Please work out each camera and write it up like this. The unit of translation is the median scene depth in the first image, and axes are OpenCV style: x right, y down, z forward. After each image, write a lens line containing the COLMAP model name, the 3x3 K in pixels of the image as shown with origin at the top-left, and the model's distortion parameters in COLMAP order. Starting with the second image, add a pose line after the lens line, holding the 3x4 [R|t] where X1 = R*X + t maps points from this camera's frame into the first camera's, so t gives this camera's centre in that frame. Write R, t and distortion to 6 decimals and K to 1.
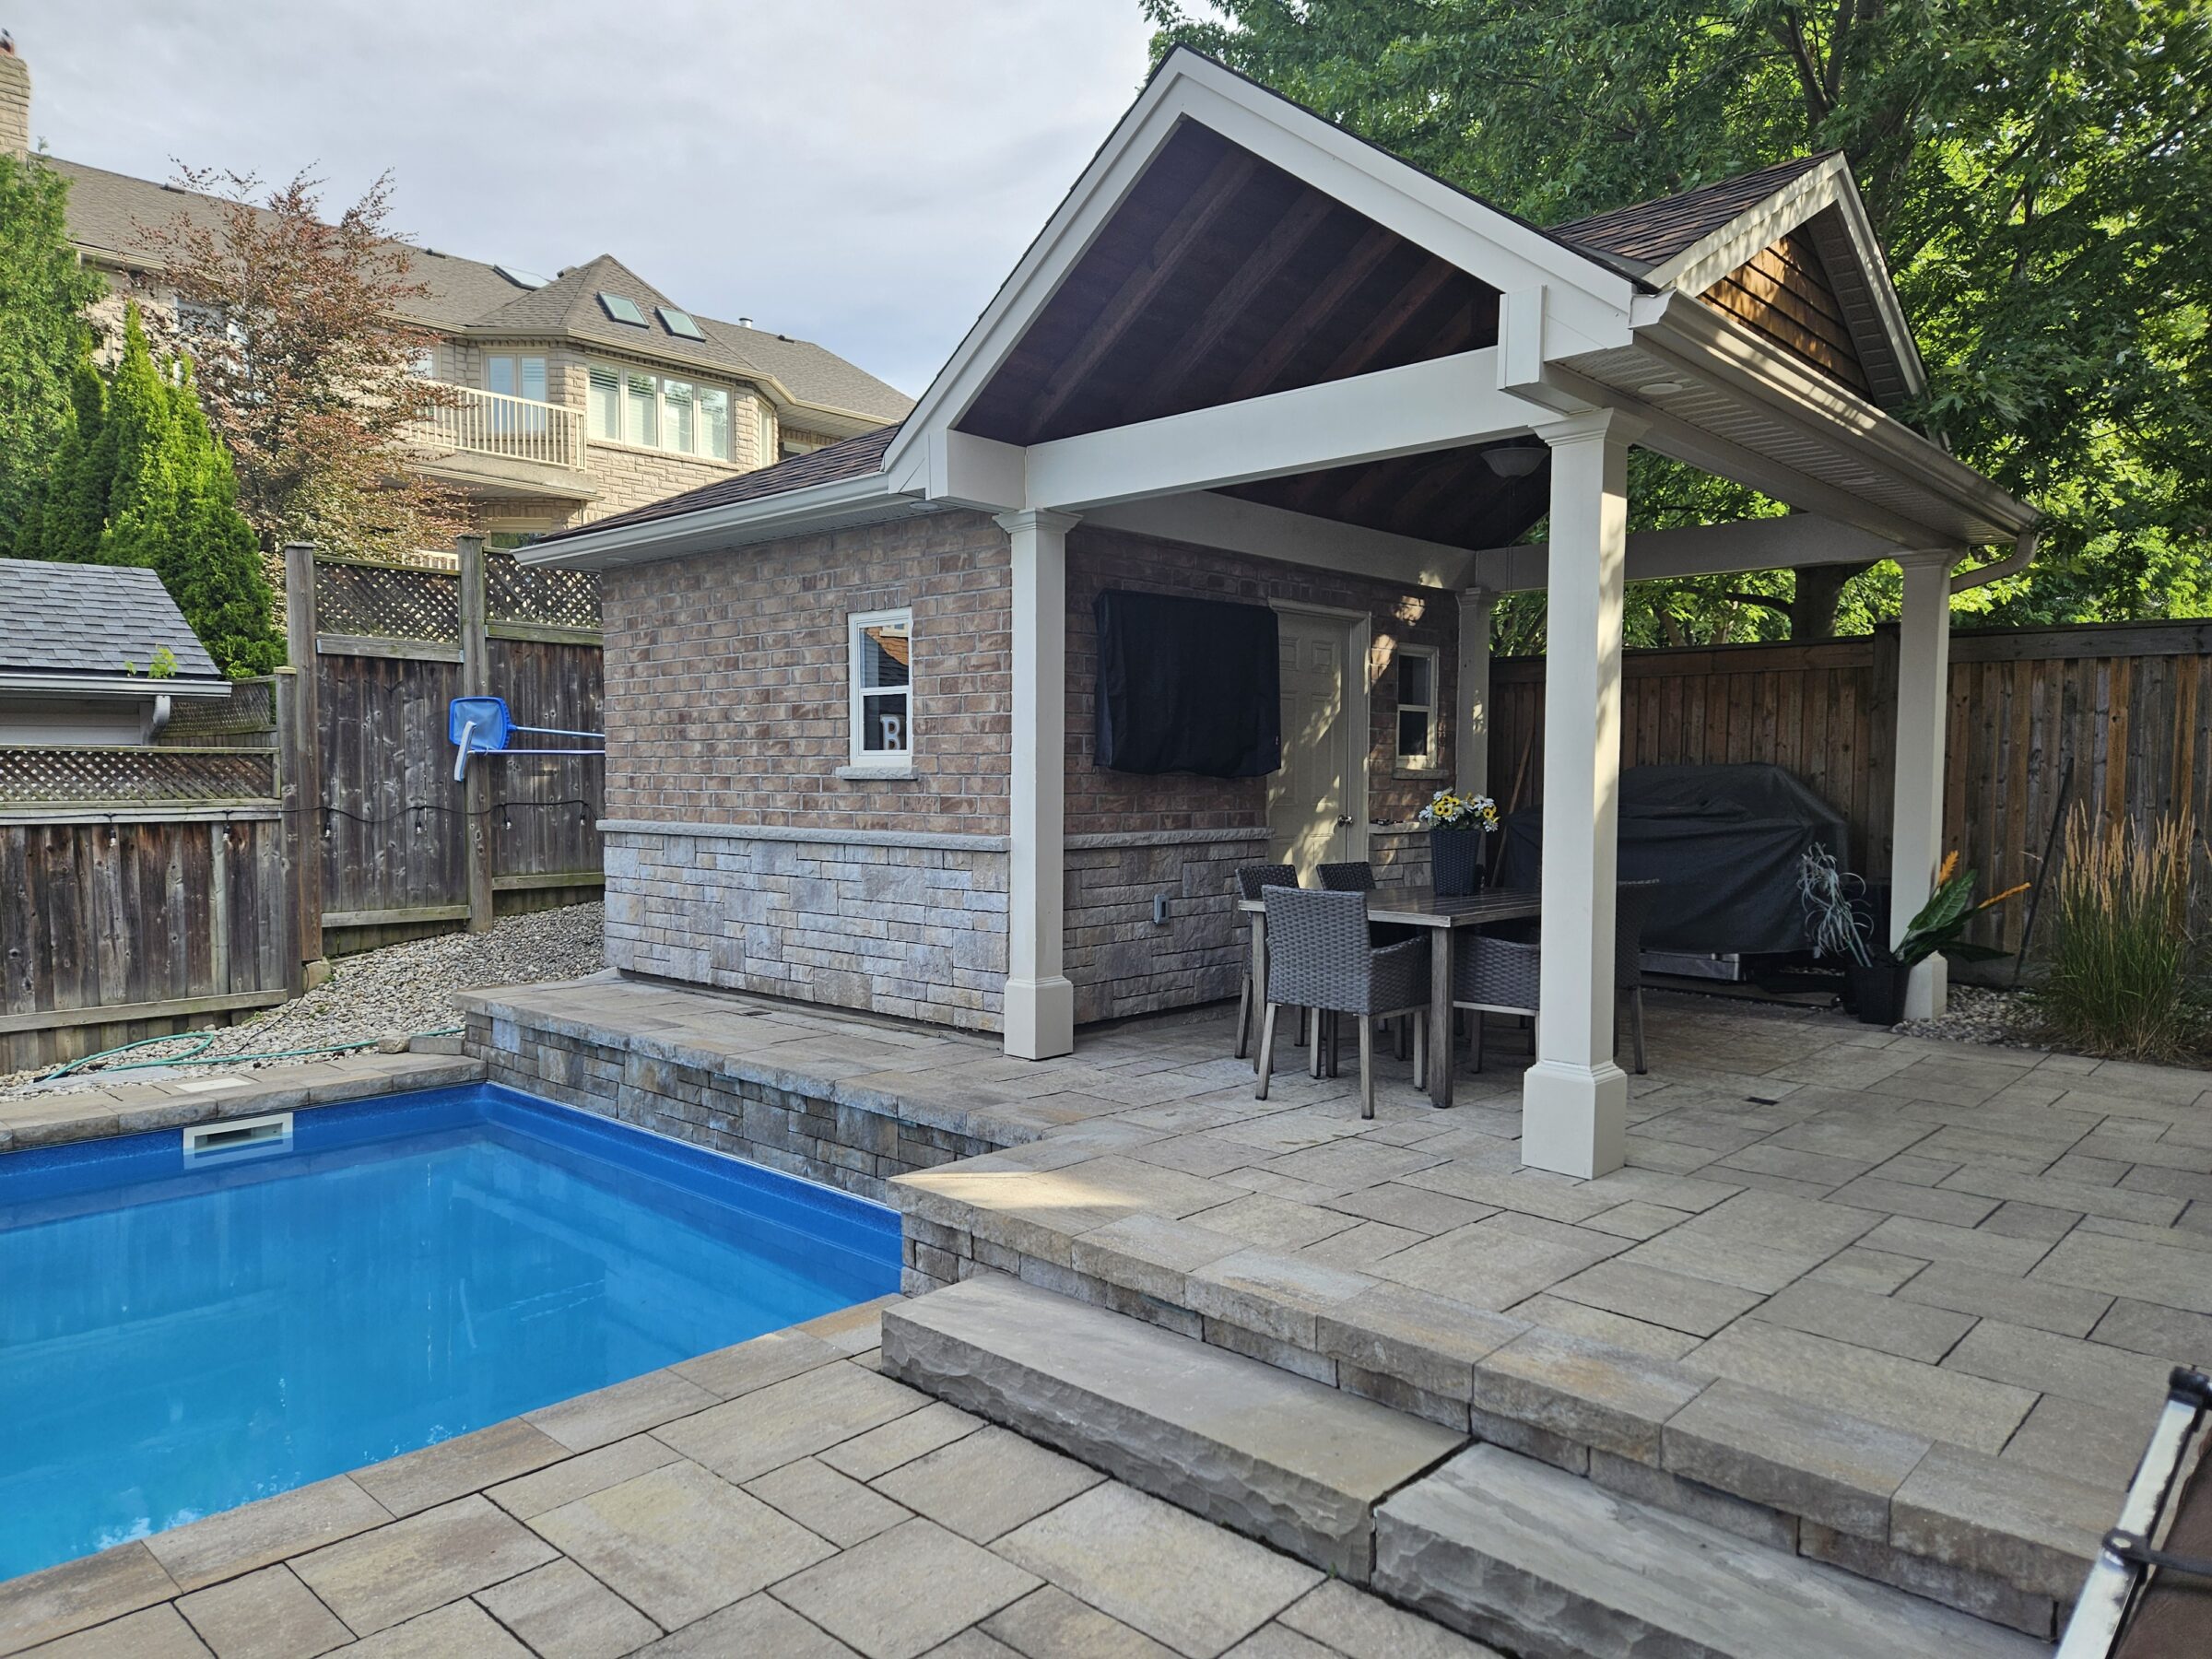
lens RADIAL K [[1453.5, 0, 1106.0], [0, 1453.5, 829.5], [0, 0, 1]] dist [0.108611, -0.104640]
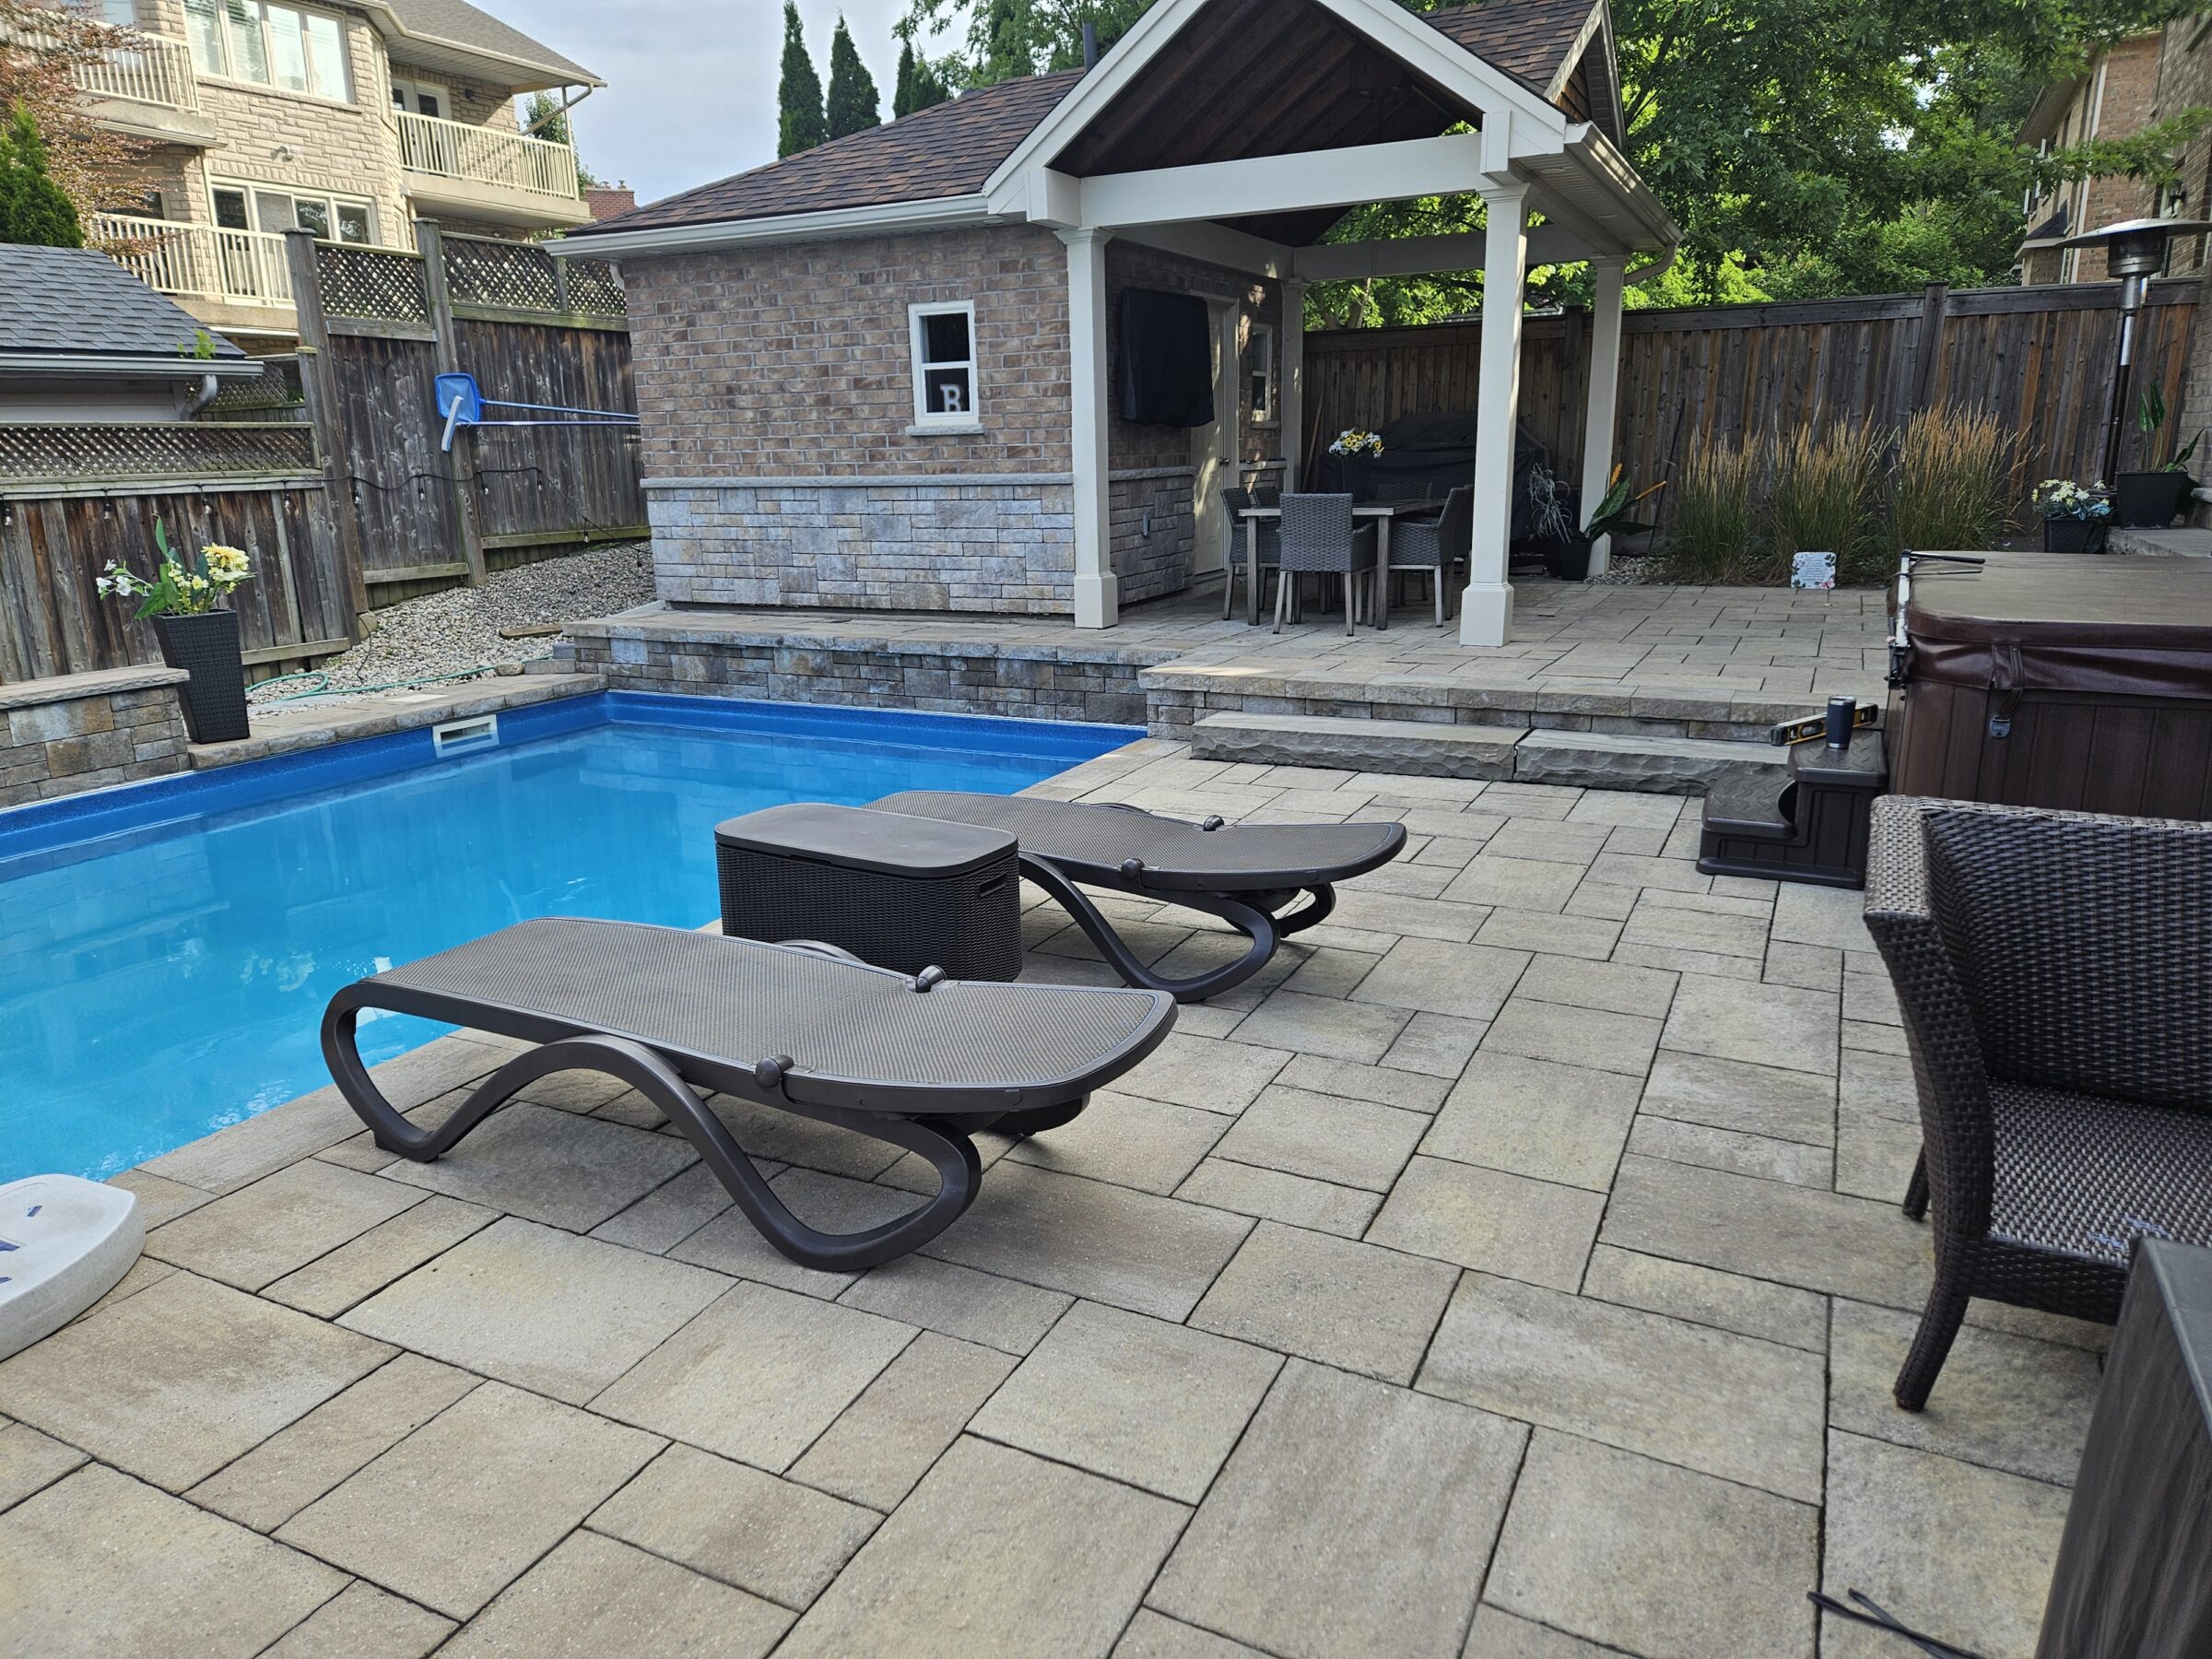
lens RADIAL K [[1468.6, 0, 1098.8], [0, 1468.6, 802.0], [0, 0, 1]] dist [0.083468, -0.074072]
pose [[0.957338, -0.093848, 0.273305, -0.392307], [0.038728, 0.978930, 0.200489, 0.026926], [-0.286362, -0.181352, 0.940802, -0.350938]]
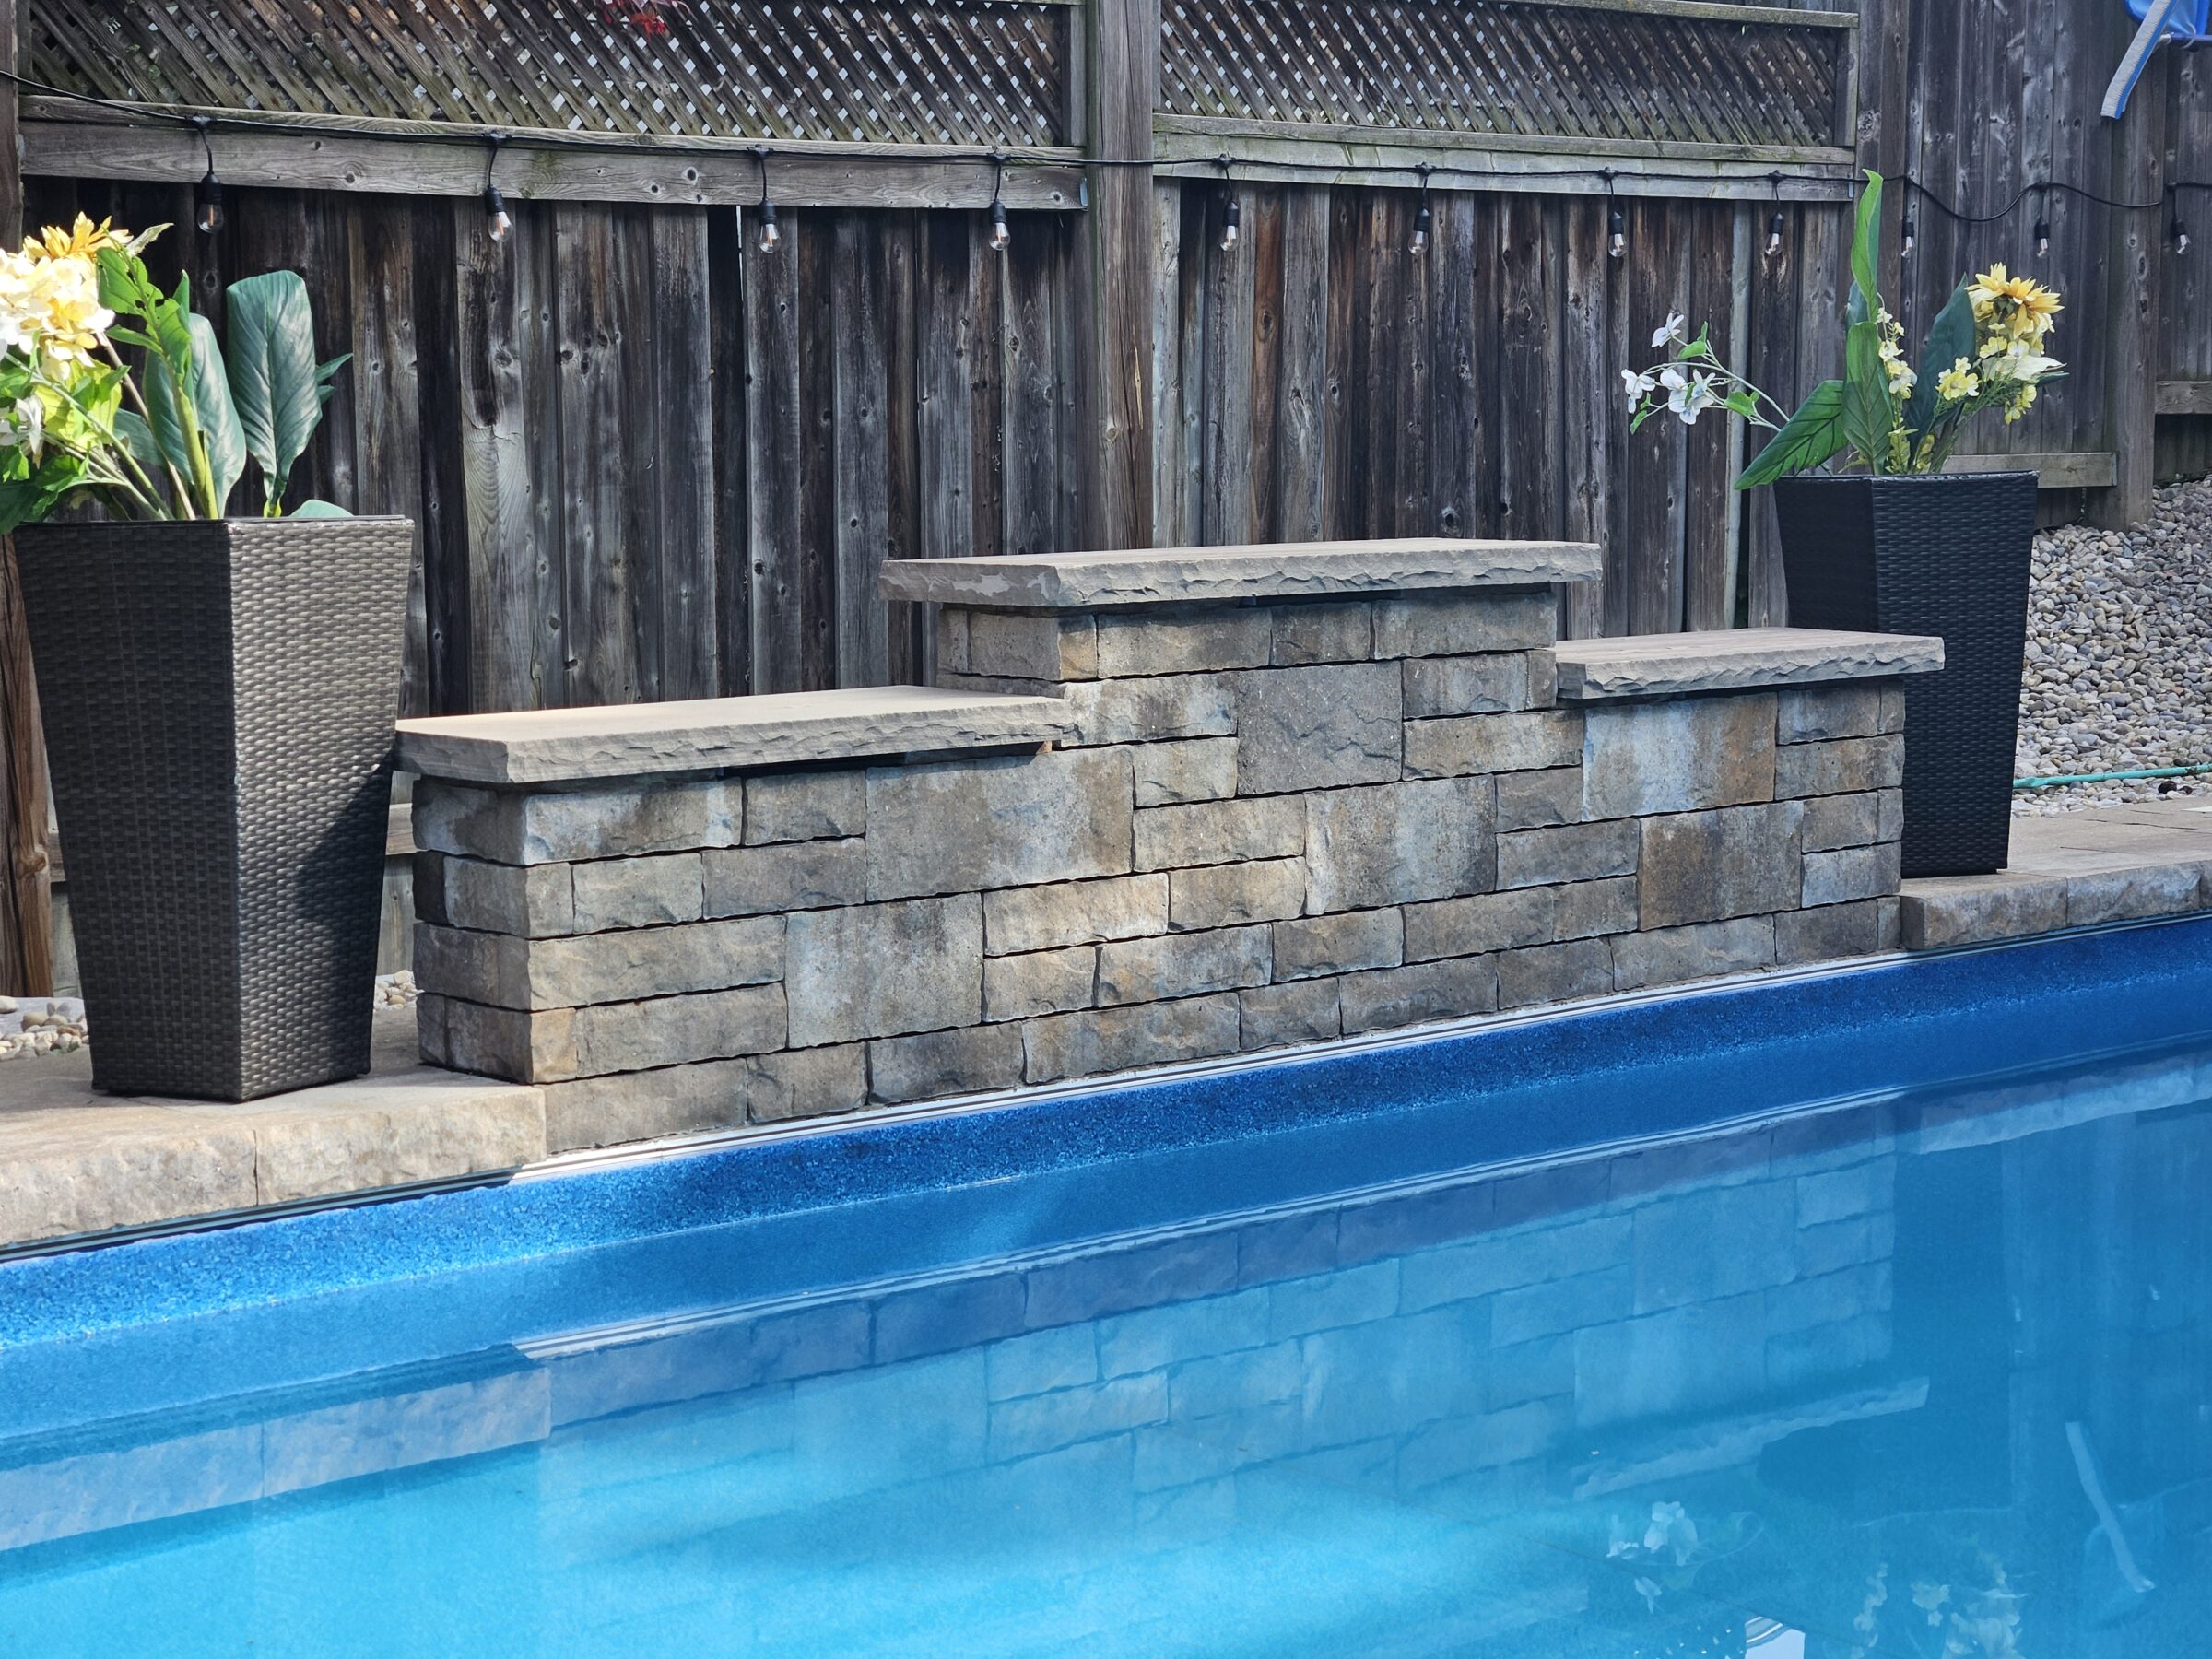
lens RADIAL K [[4168.2, 0, 1106.0], [0, 4168.2, 829.5], [0, 0, 1]] dist [0.030870, 0.157120]
pose [[0.996364, 0.002297, -0.085168, -0.795321], [0.003710, 0.997518, 0.070313, 0.095125], [0.085118, -0.070373, 0.993883, -0.124768]]
